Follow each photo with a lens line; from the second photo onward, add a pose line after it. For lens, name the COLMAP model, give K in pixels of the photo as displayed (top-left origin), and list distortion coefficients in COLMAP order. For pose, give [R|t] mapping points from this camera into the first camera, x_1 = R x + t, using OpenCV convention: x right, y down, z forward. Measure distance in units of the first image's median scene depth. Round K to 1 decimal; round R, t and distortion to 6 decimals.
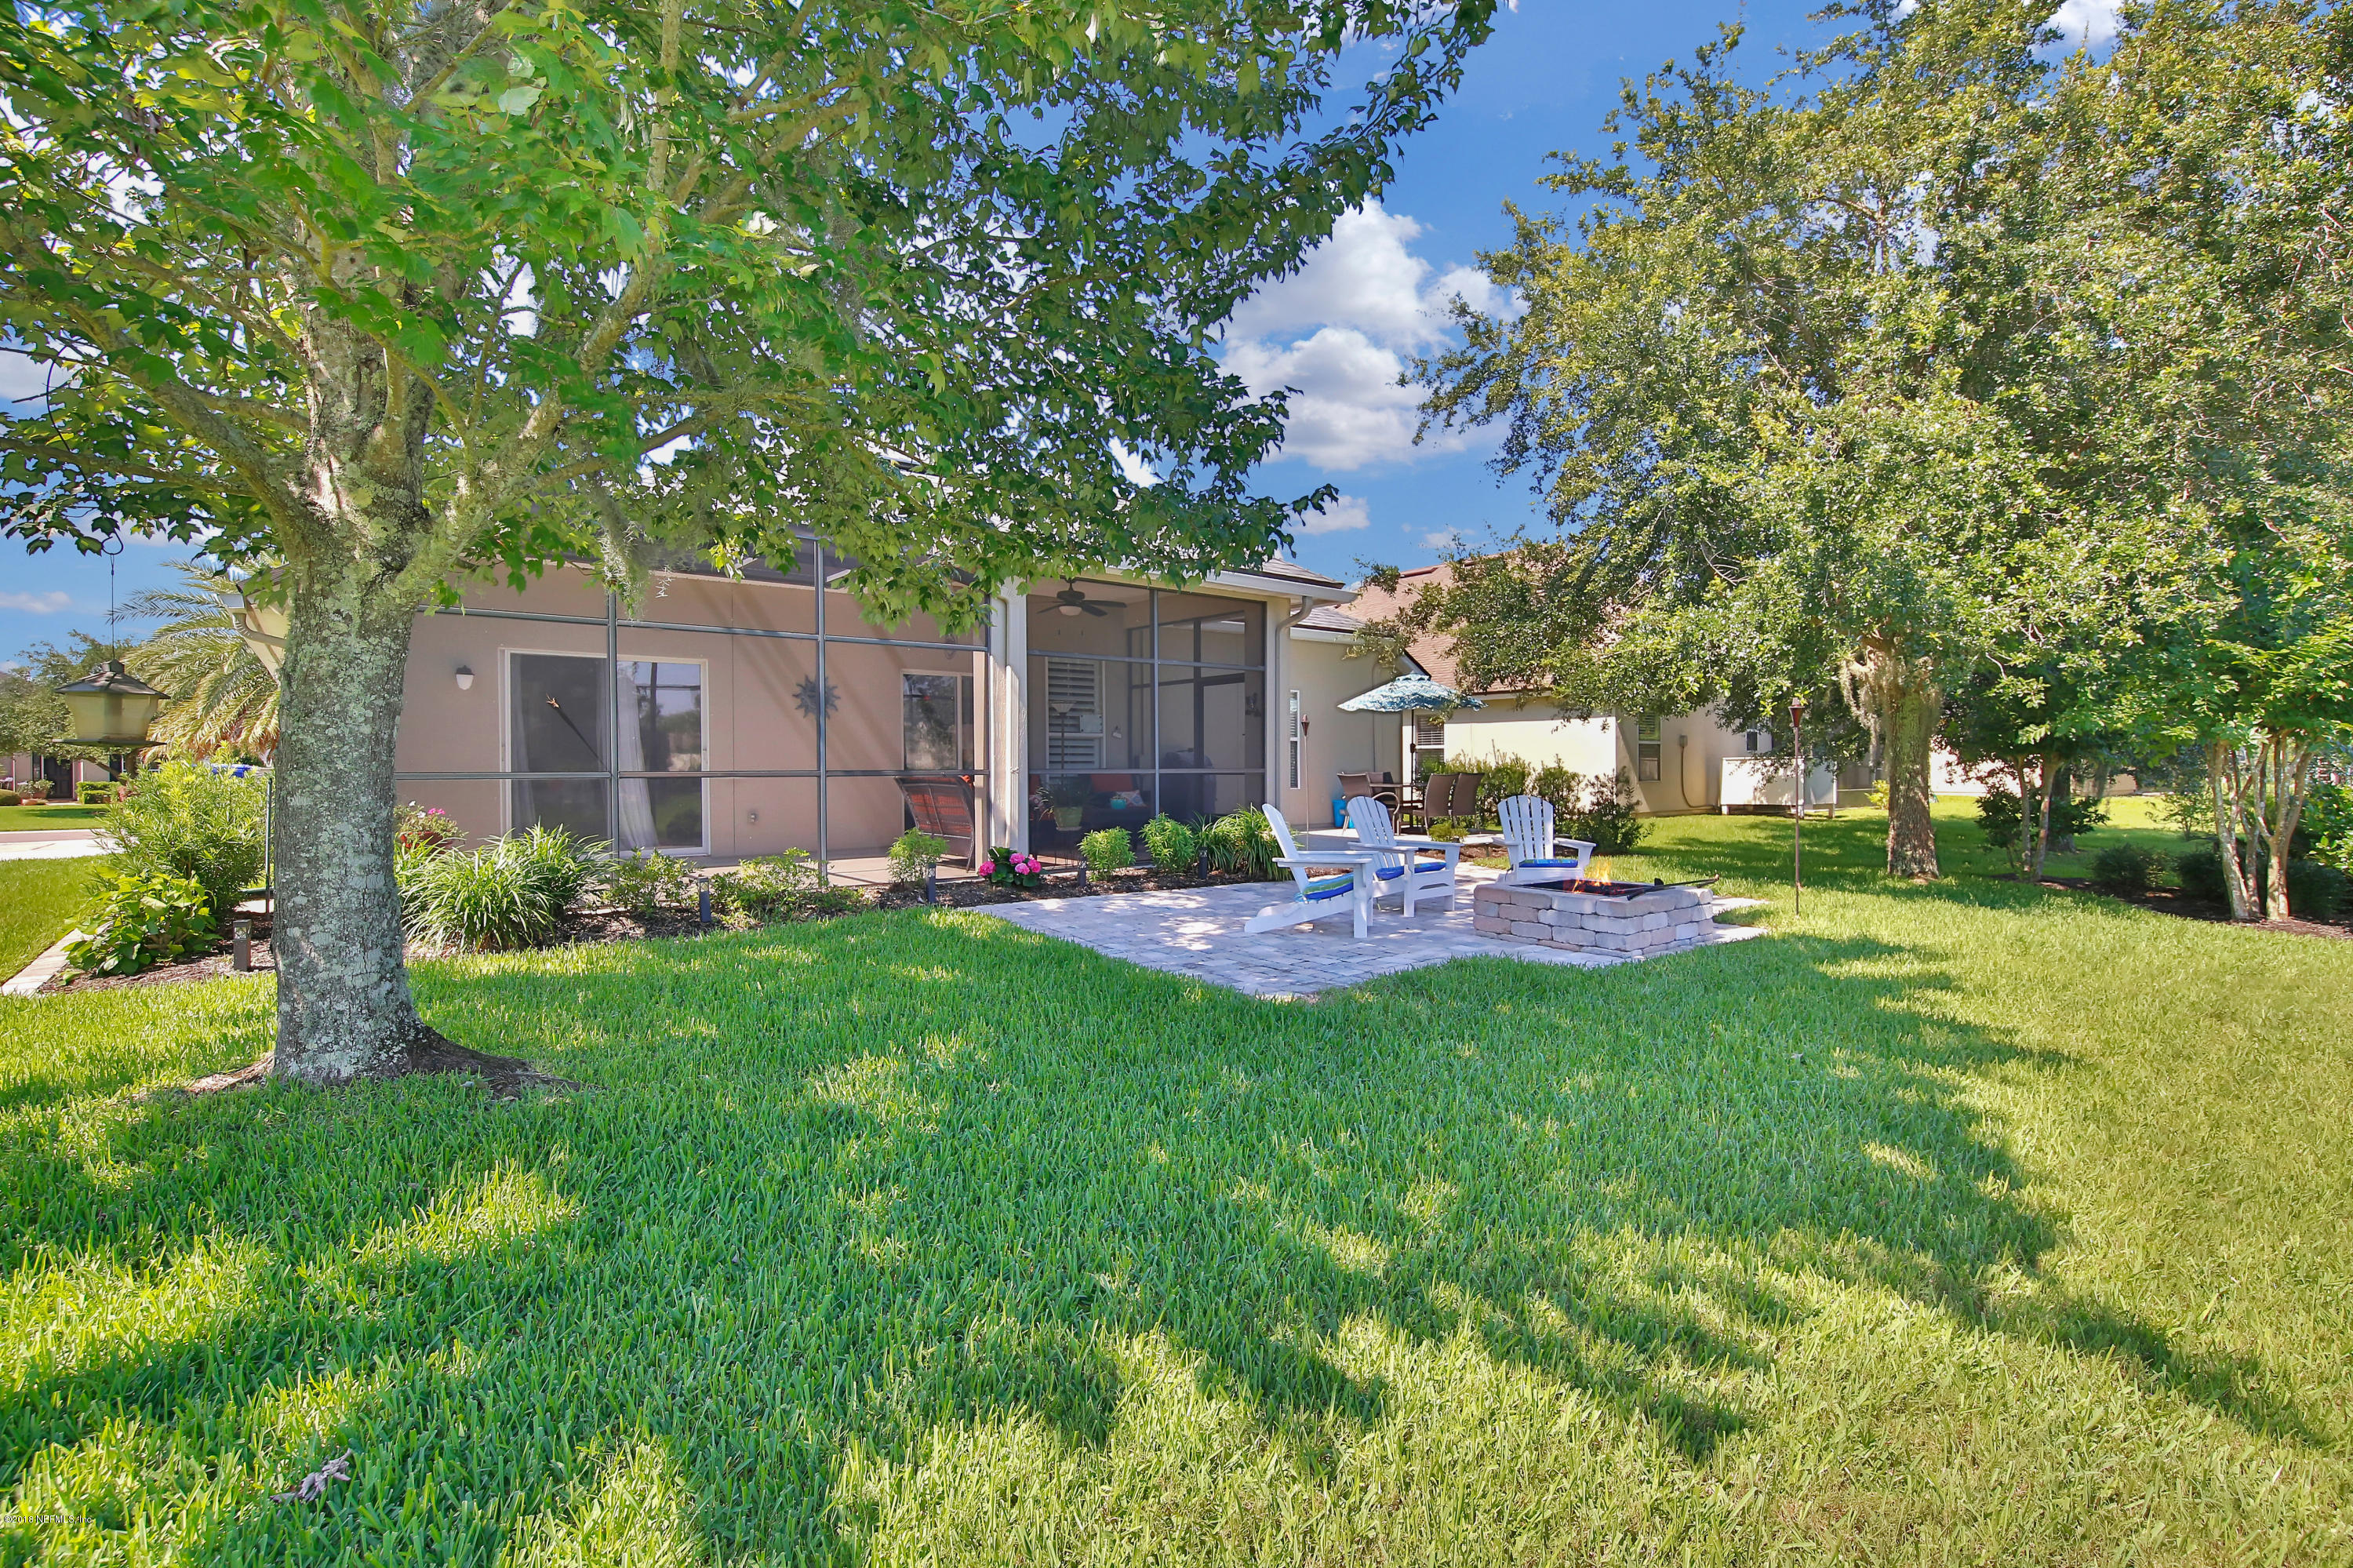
lens RADIAL K [[1093.2, 0, 1177.7], [0, 1093.2, 780.7], [0, 0, 1]] dist [0.000189, 0.000002]
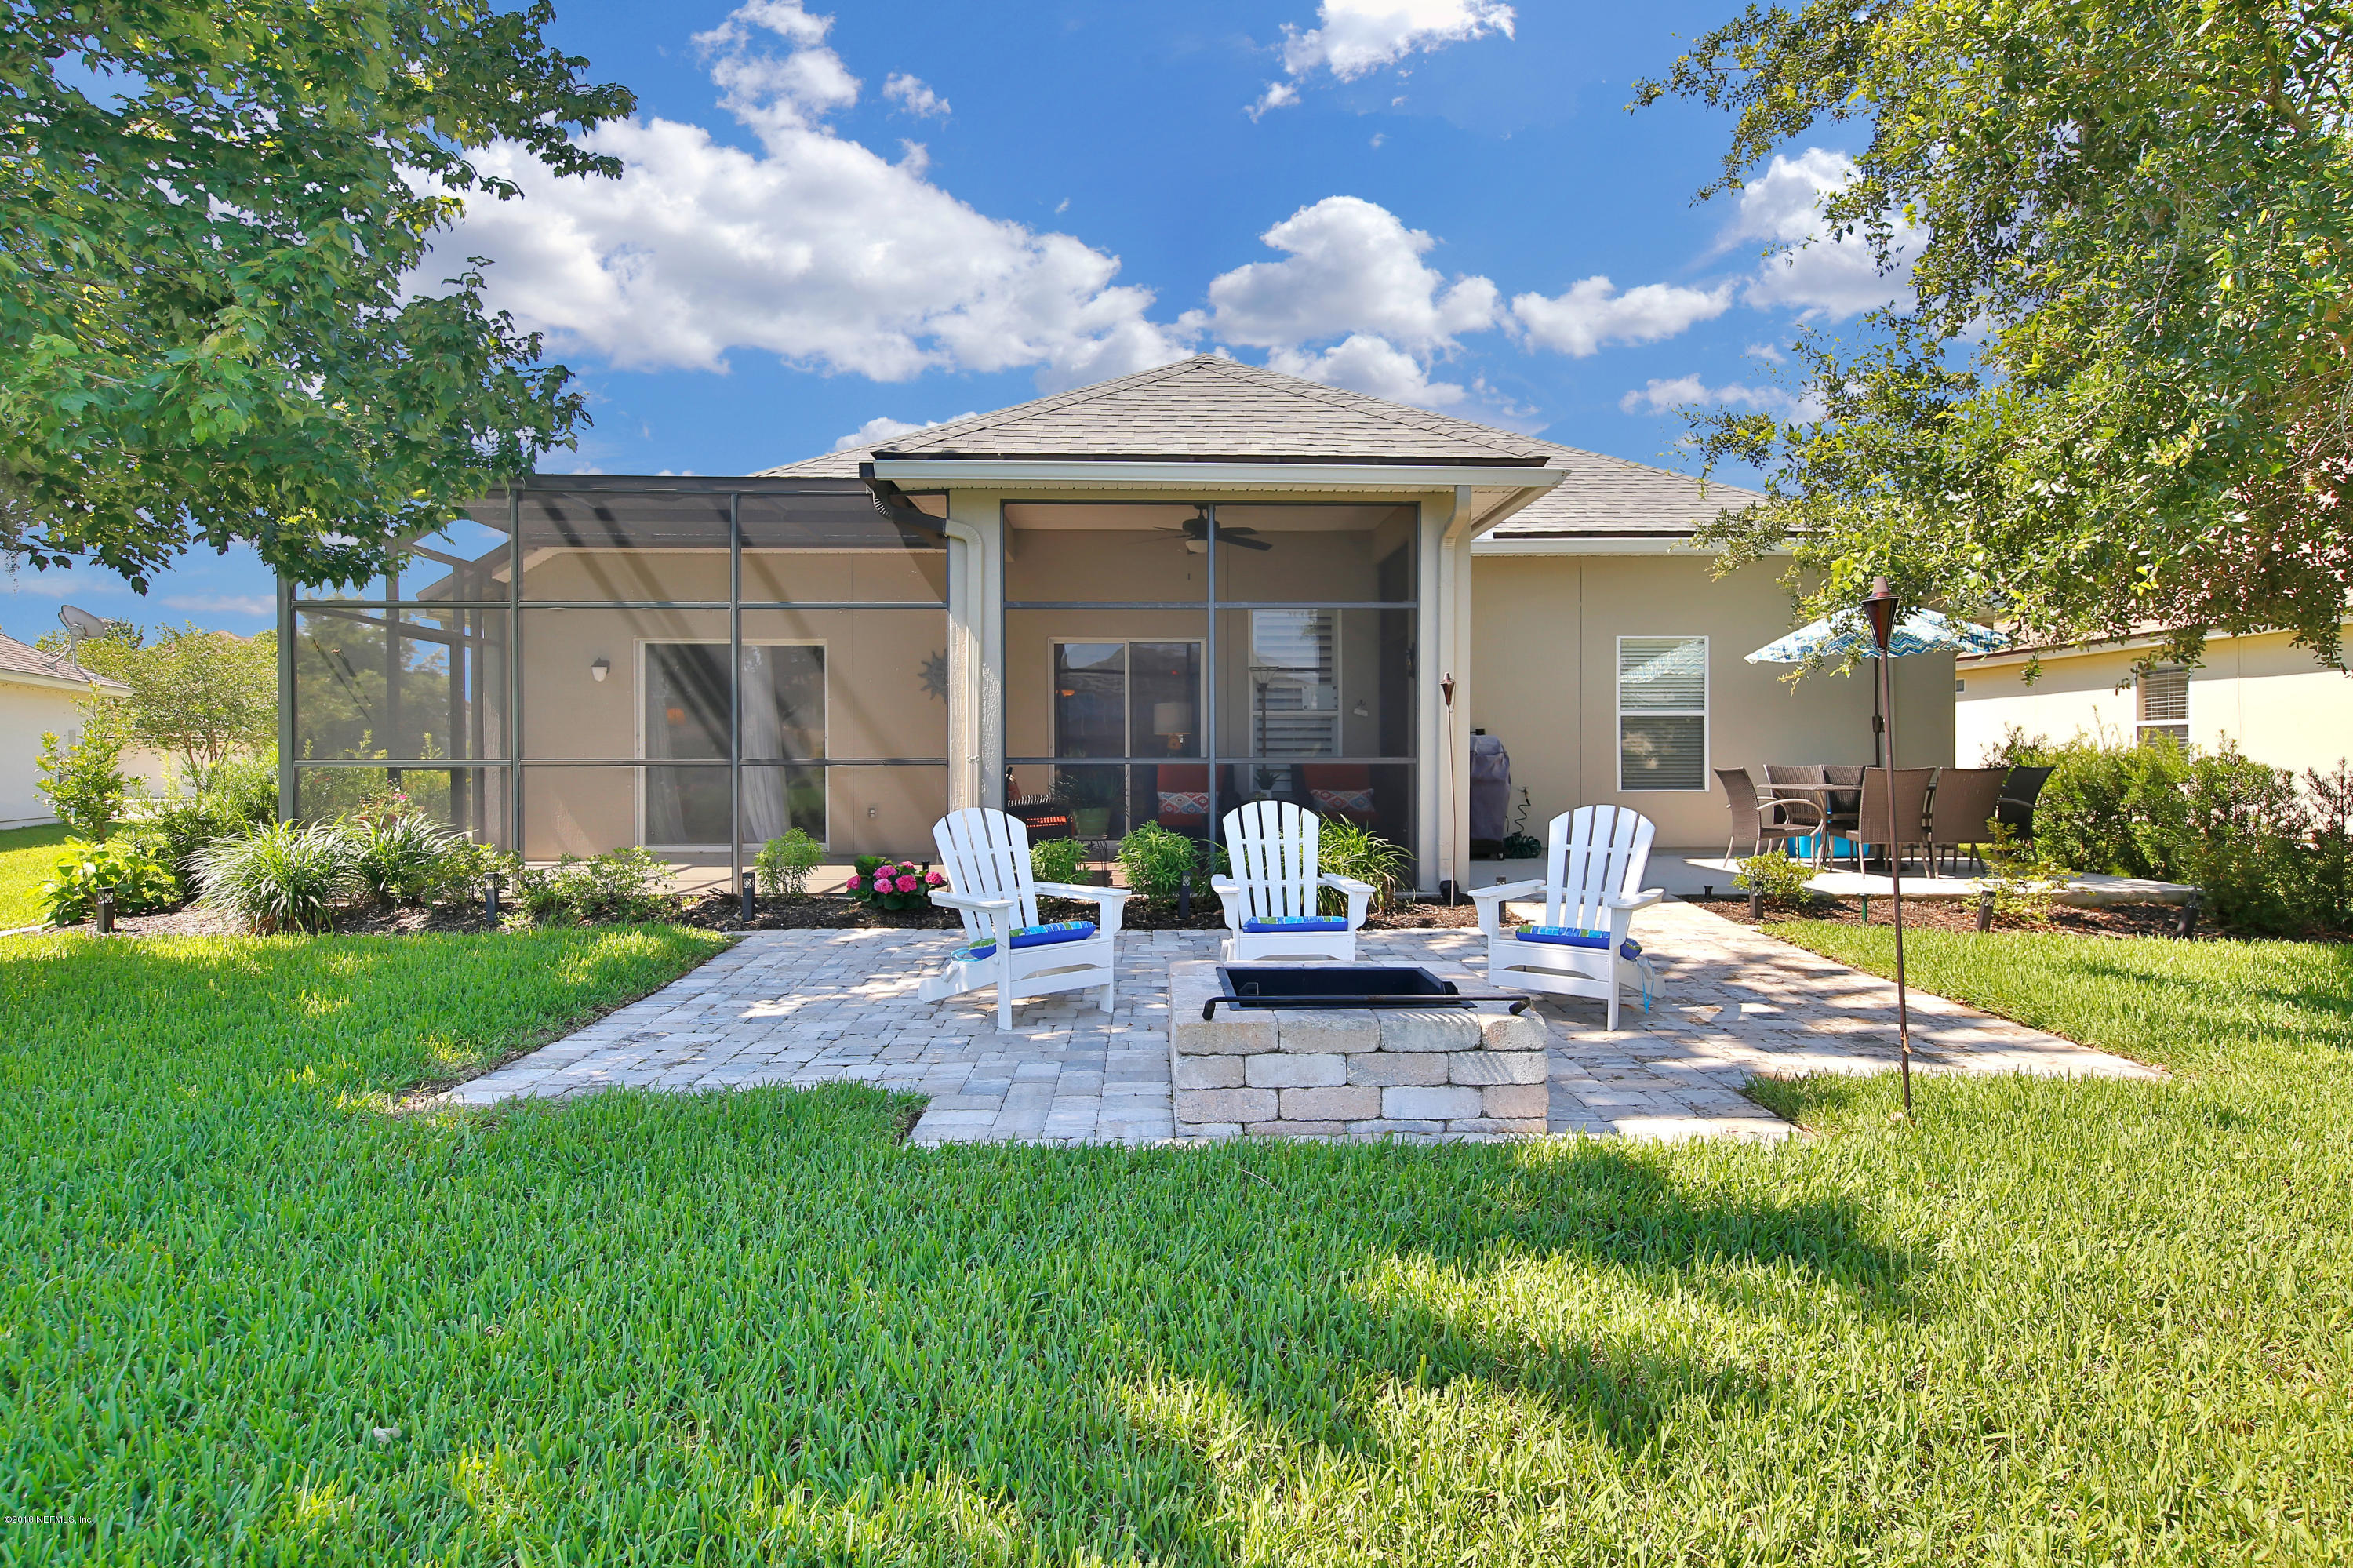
lens RADIAL K [[1297.4, 0, 1178.1], [0, 1297.4, 772.5], [0, 0, 1]] dist [-0.008845, -0.002635]
pose [[0.799323, 0.005936, -0.600872, 0.603034], [-0.008342, 0.999964, -0.001218, -0.000376], [0.600843, 0.005986, 0.799345, 0.417063]]
